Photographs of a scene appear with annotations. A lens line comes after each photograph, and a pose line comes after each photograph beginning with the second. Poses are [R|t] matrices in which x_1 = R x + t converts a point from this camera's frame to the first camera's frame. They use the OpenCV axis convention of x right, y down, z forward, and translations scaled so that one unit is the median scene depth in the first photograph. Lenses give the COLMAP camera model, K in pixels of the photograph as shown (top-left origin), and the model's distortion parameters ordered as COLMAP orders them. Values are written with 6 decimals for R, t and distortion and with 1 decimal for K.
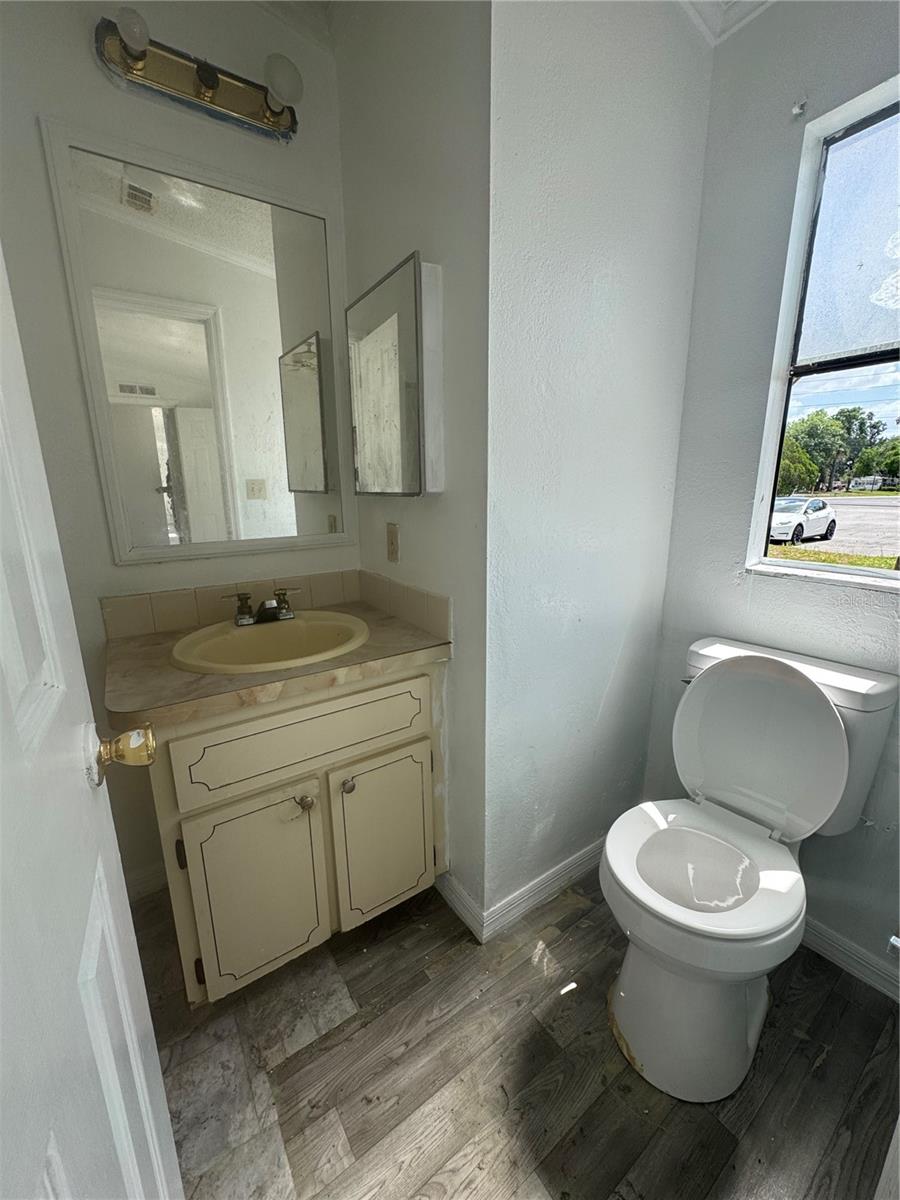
lens RADIAL K [[486.6, 0, 454.2], [0, 486.6, 606.9], [0, 0, 1]] dist [-0.001963, -0.000180]
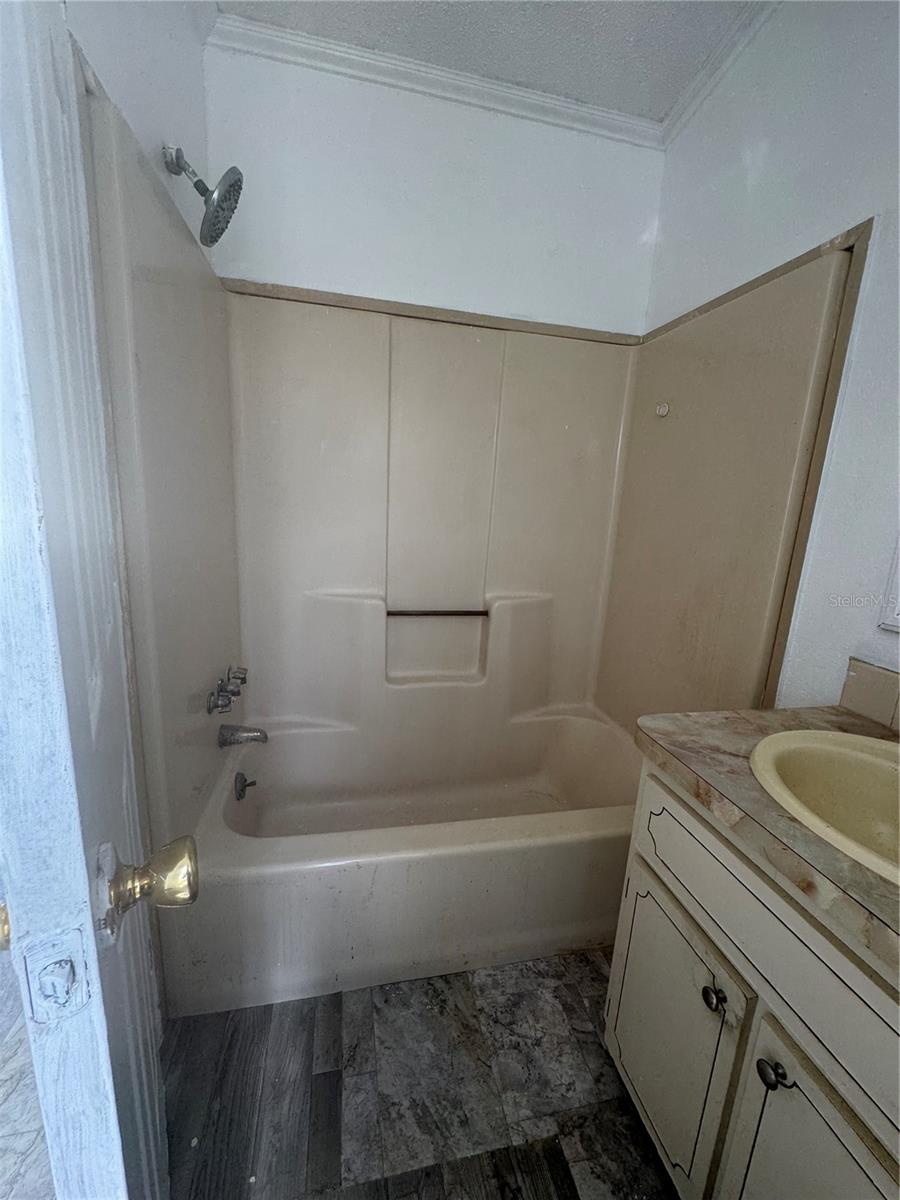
lens RADIAL K [[486.6, 0, 454.2], [0, 486.6, 606.9], [0, 0, 1]] dist [-0.001963, -0.000180]
pose [[-0.386682, 0.177858, -0.904900, 0.358550], [-0.273254, 0.915067, 0.296623, -0.196870], [0.880800, 0.361966, -0.305240, 0.748849]]
